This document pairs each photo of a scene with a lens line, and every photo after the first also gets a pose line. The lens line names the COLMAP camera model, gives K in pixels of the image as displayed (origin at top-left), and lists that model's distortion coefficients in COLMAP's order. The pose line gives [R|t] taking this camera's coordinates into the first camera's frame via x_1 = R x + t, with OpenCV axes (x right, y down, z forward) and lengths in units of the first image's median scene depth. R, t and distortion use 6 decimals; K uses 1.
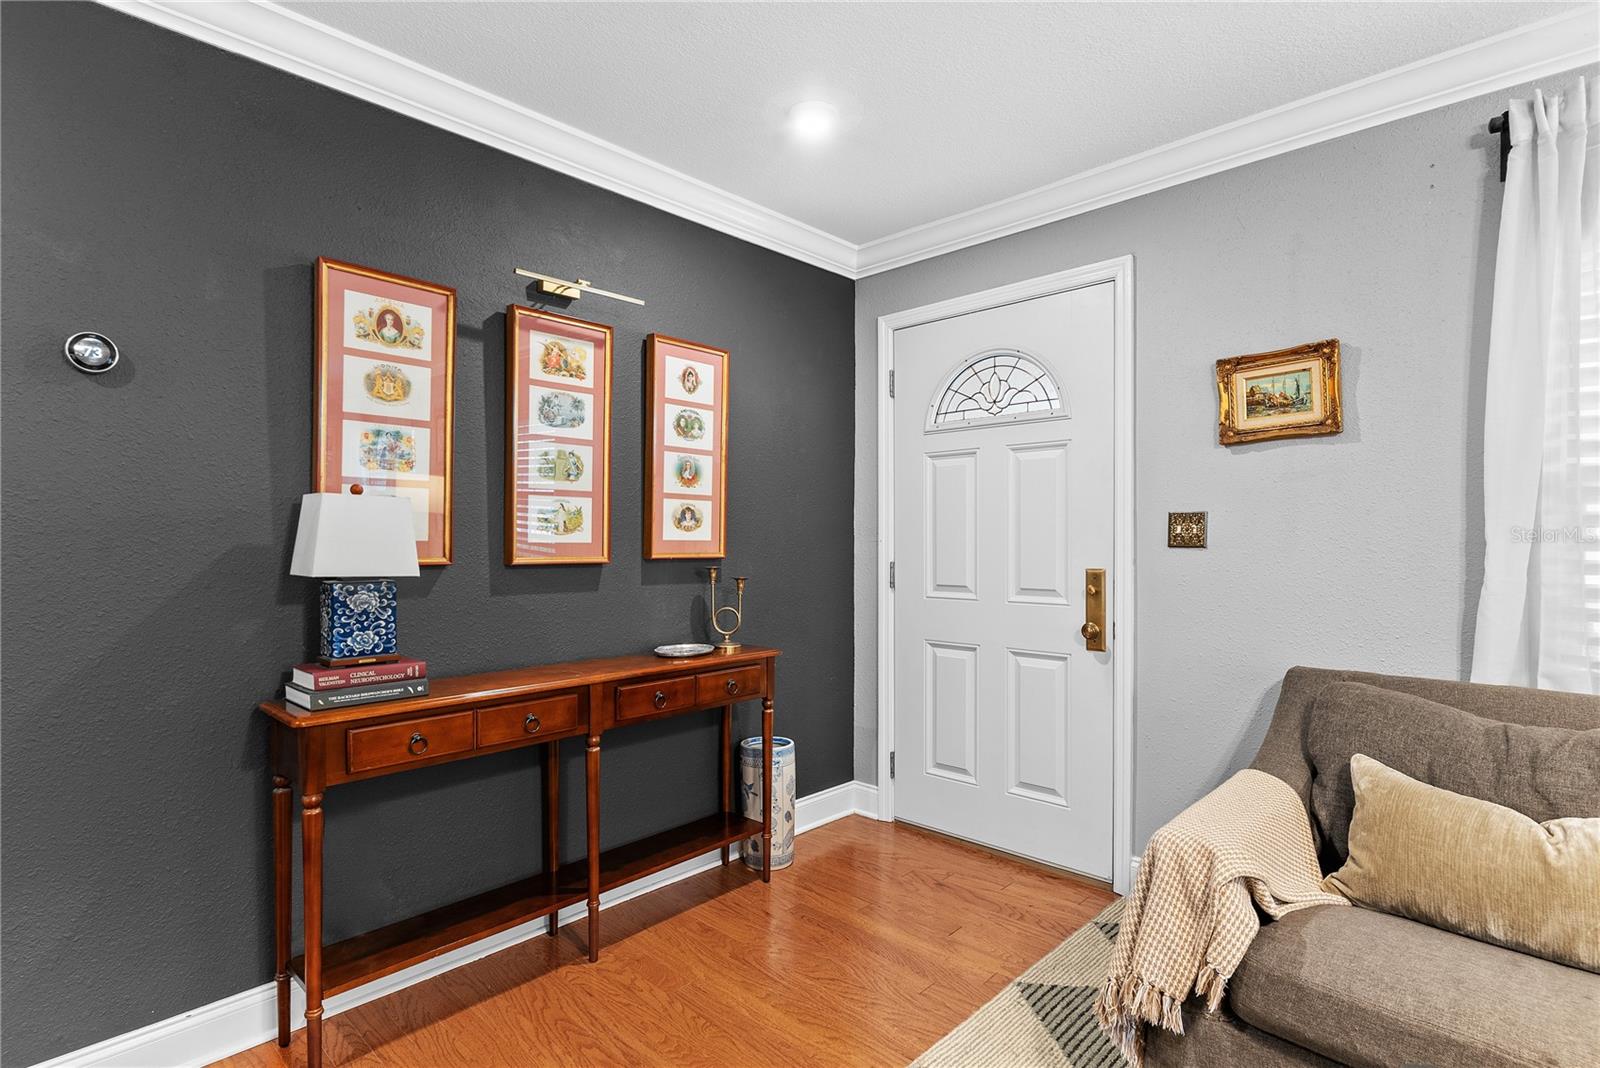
lens RADIAL K [[792.2, 0, 800.2], [0, 792.2, 555.6], [0, 0, 1]] dist [-0.002691, -0.000535]
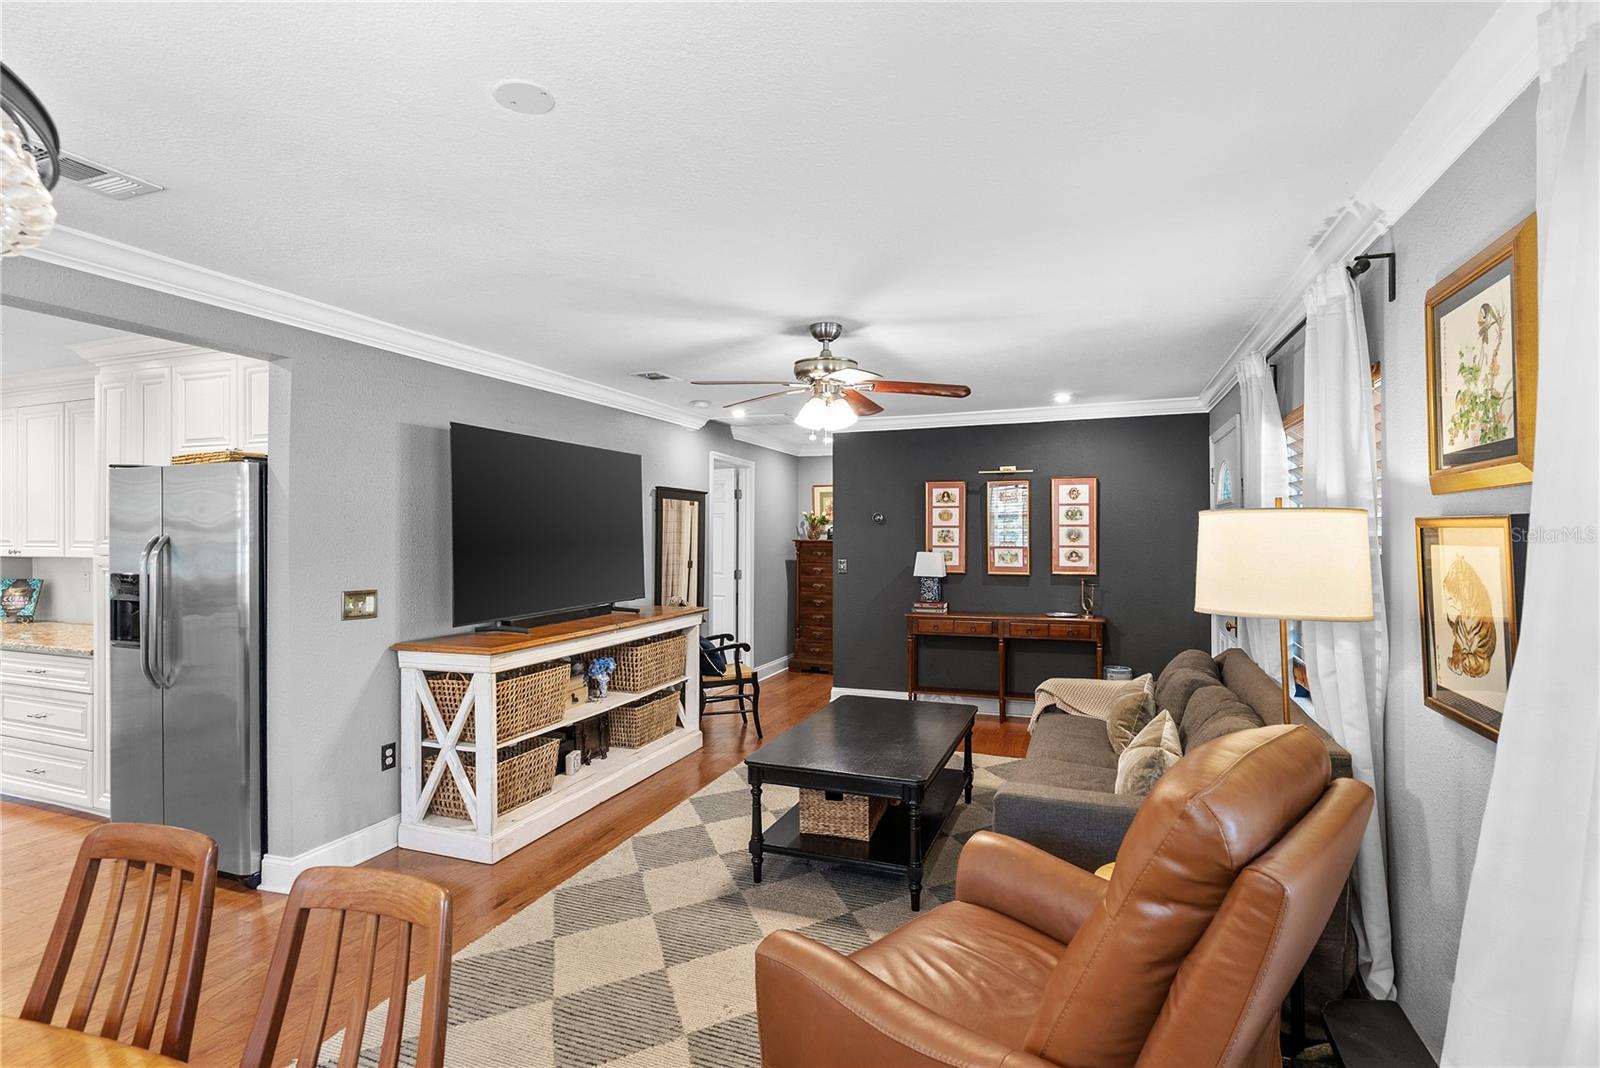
lens RADIAL K [[763.4, 0, 806.0], [0, 763.4, 534.5], [0, 0, 1]] dist [0.001039, 0.000453]
pose [[0.393657, -0.000776, -0.919257, 1.732897], [-0.014158, 0.999876, -0.006907, -0.094119], [0.919148, 0.015734, 0.393597, -0.594127]]
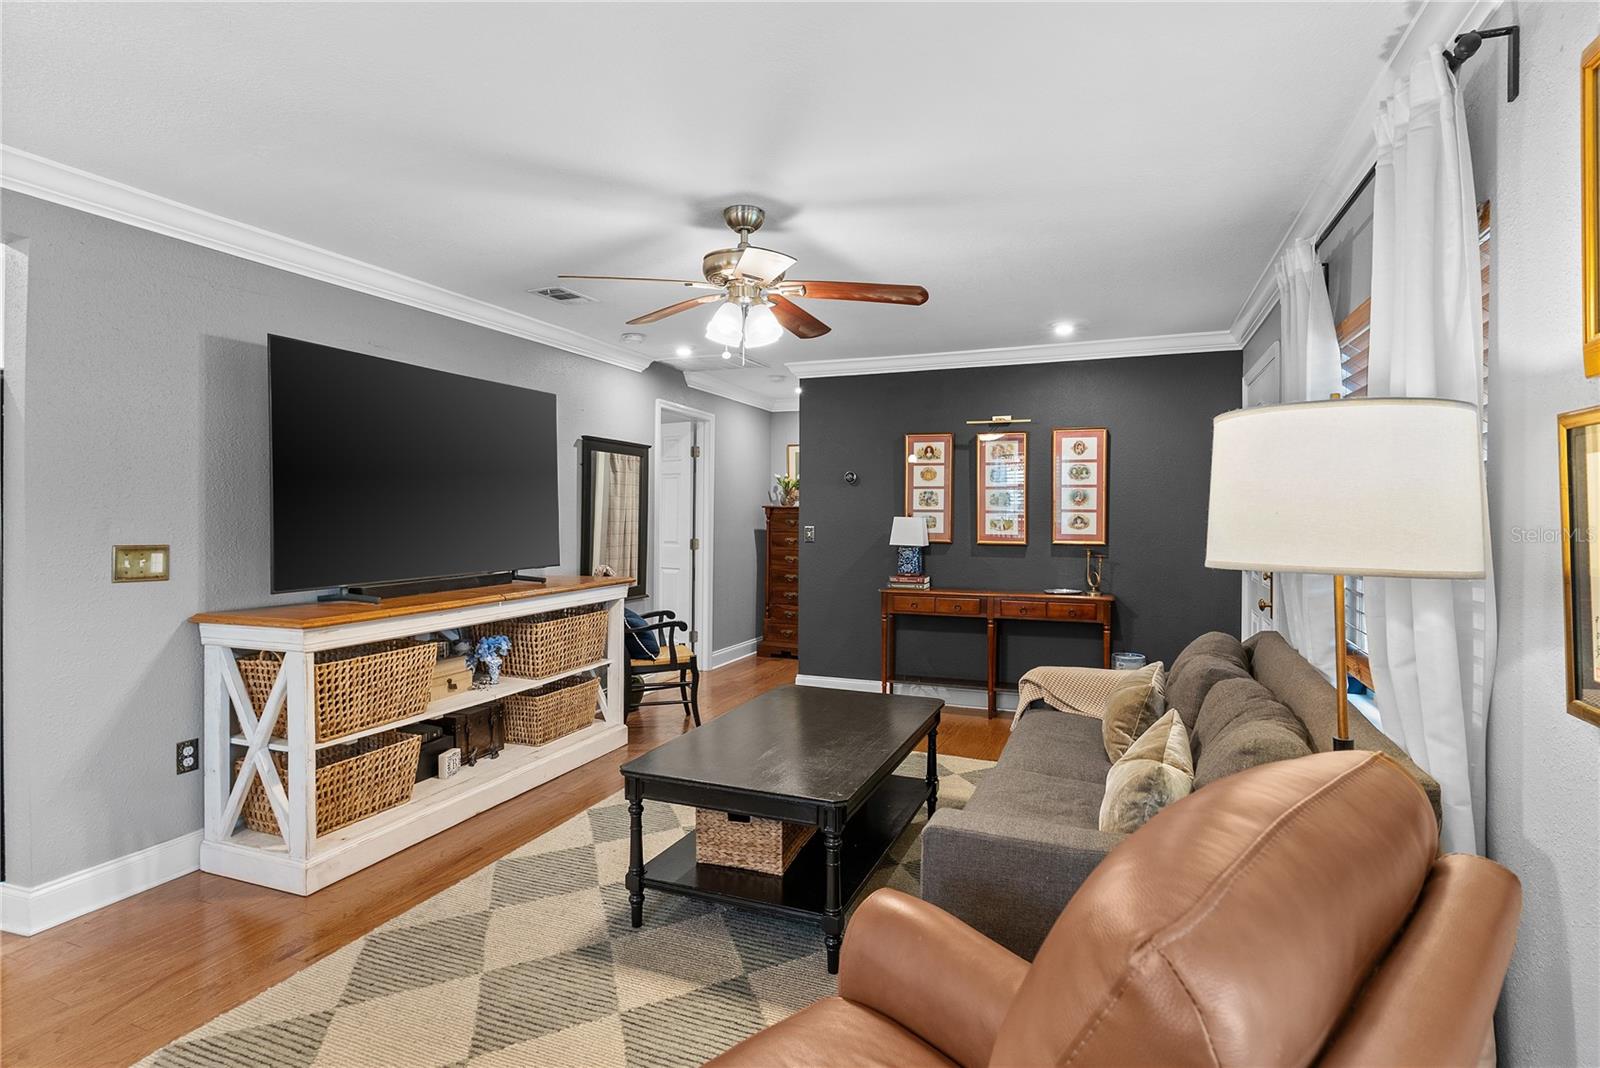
lens RADIAL K [[804.5, 0, 804.8], [0, 804.5, 522.7], [0, 0, 1]] dist [0.003261, -0.000574]
pose [[0.379293, 0.012524, -0.925192, 1.553332], [-0.021403, 0.999760, 0.004759, -0.047437], [0.925029, 0.017997, 0.379470, -0.351597]]
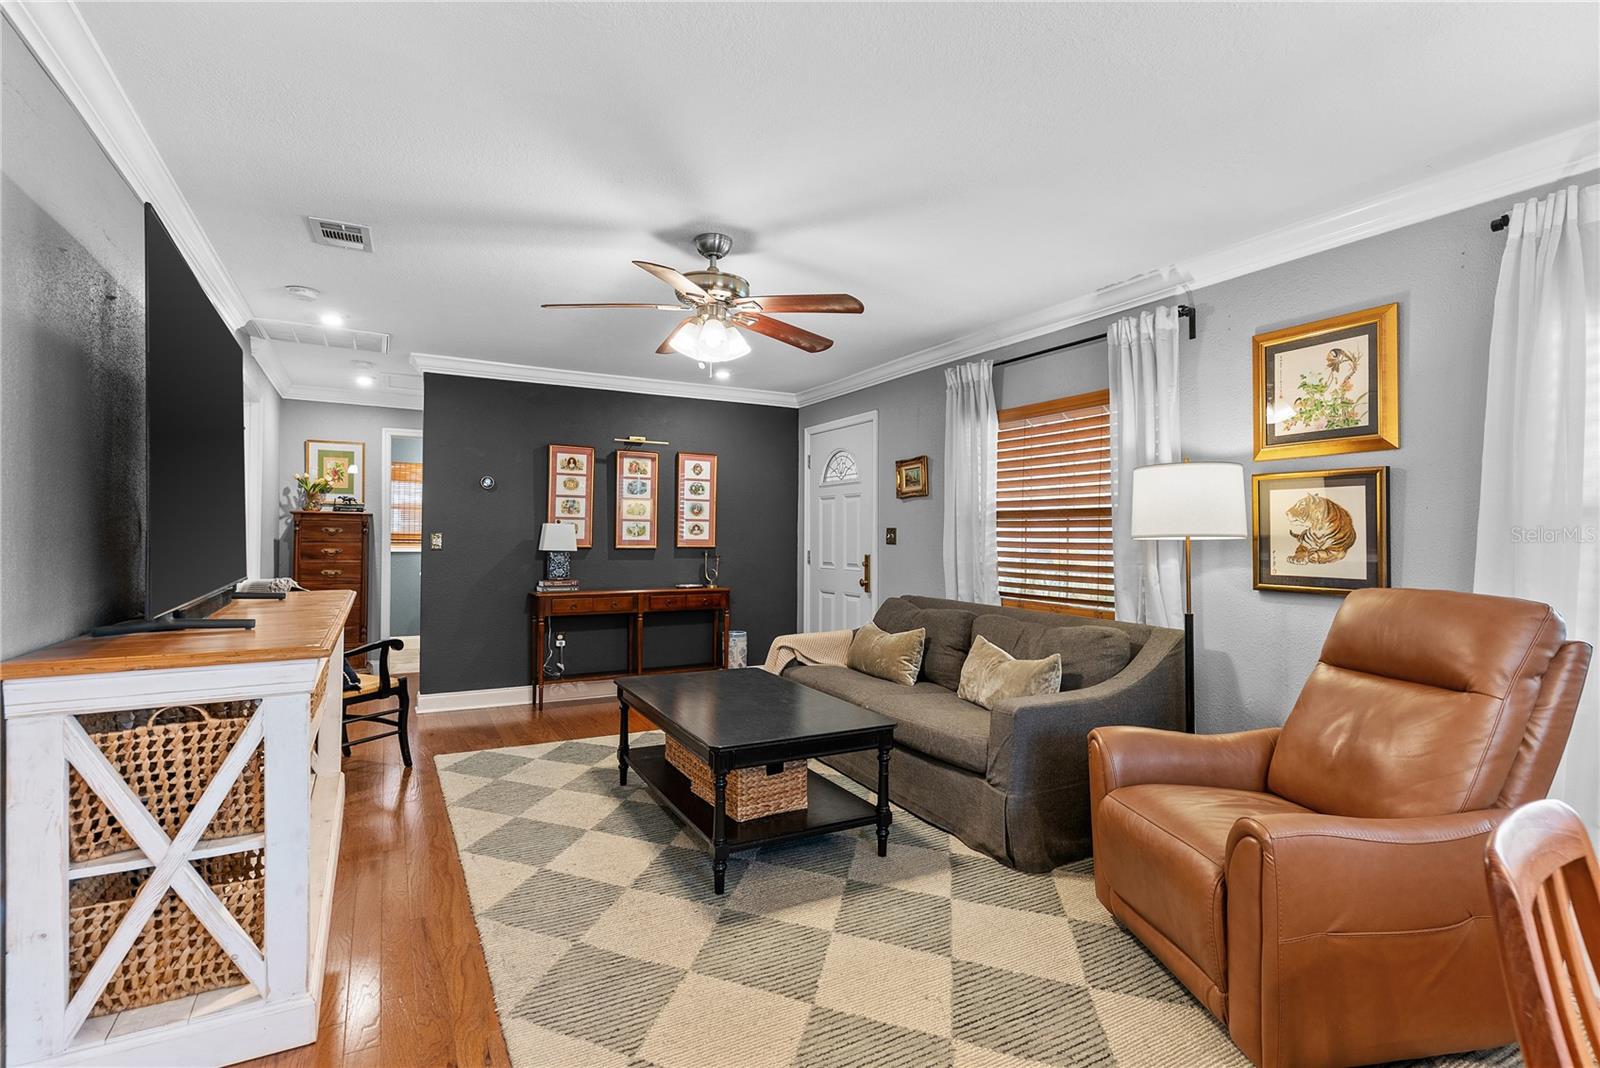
lens RADIAL K [[759.5, 0, 800.0], [0, 759.5, 534.0], [0, 0, 1]] dist [0.000576, -0.000043]
pose [[0.954372, 0.005319, -0.298572, 0.913533], [-0.012540, 0.999673, -0.022275, 0.012353], [0.298356, 0.025003, 0.954127, -1.145693]]
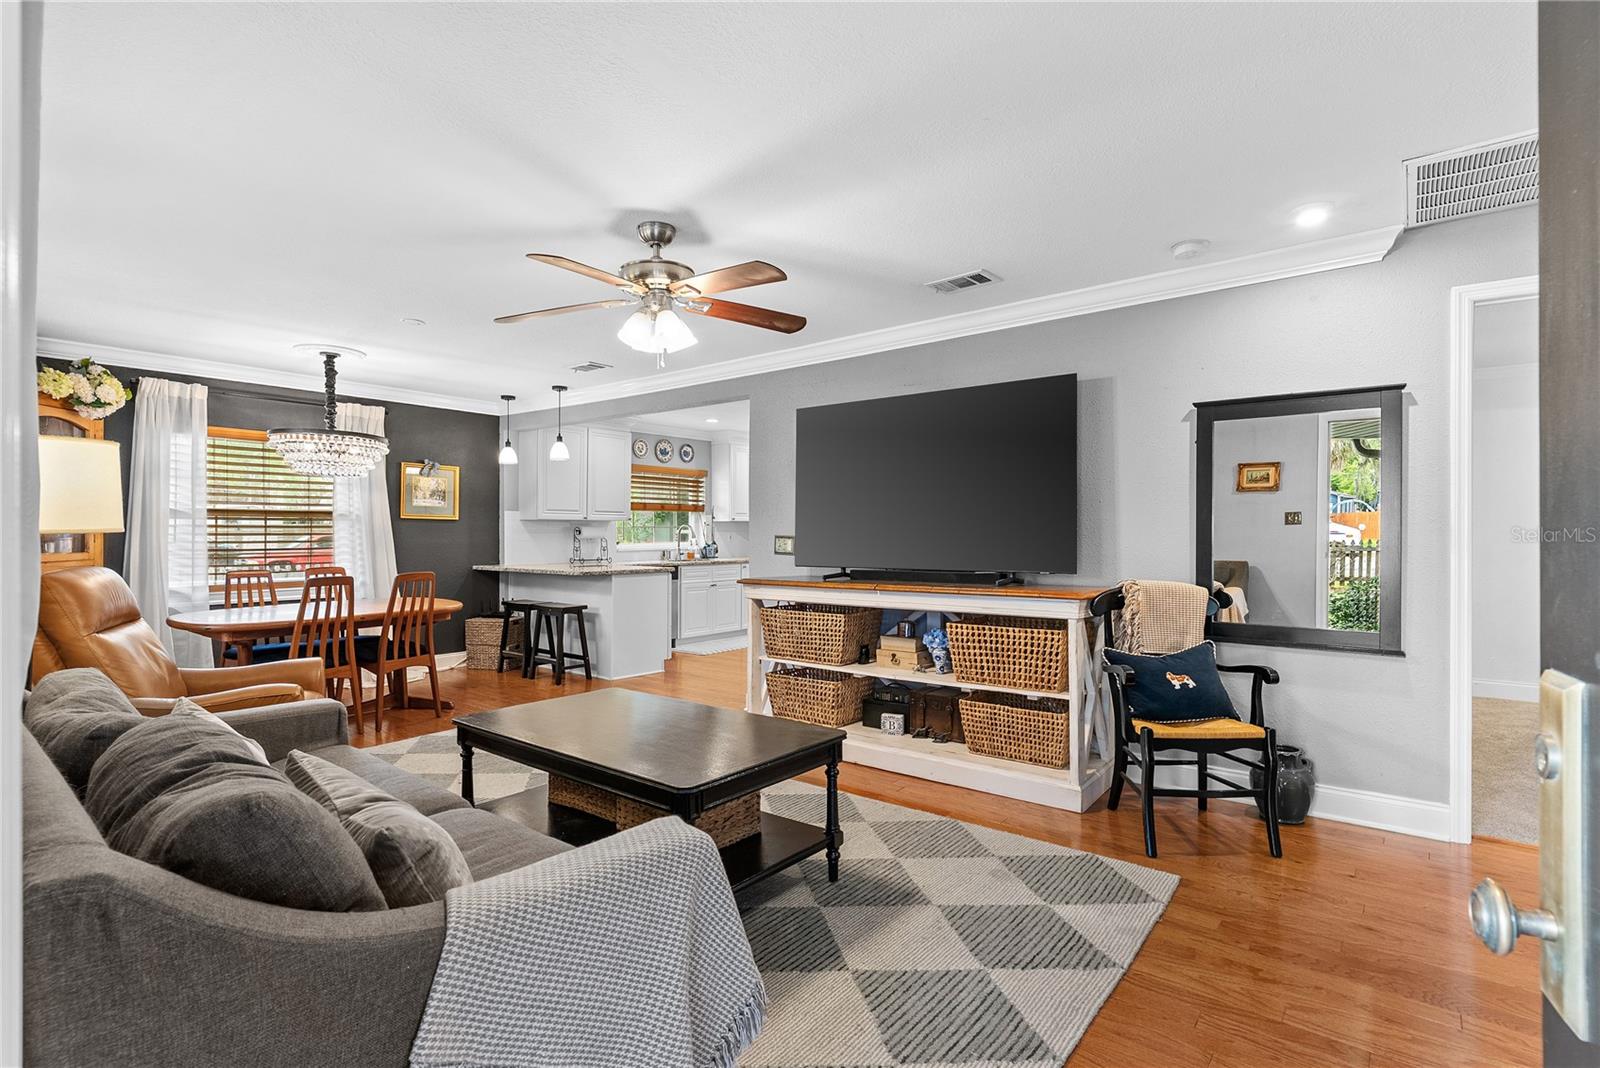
lens RADIAL K [[770.7, 0, 802.7], [0, 770.7, 523.1], [0, 0, 1]] dist [0.001295, 0.000016]
pose [[-0.994793, 0.000060, -0.101917, 0.281979], [-0.000470, 0.999986, 0.005181, -0.031646], [0.101916, 0.005202, -0.994779, 1.297113]]
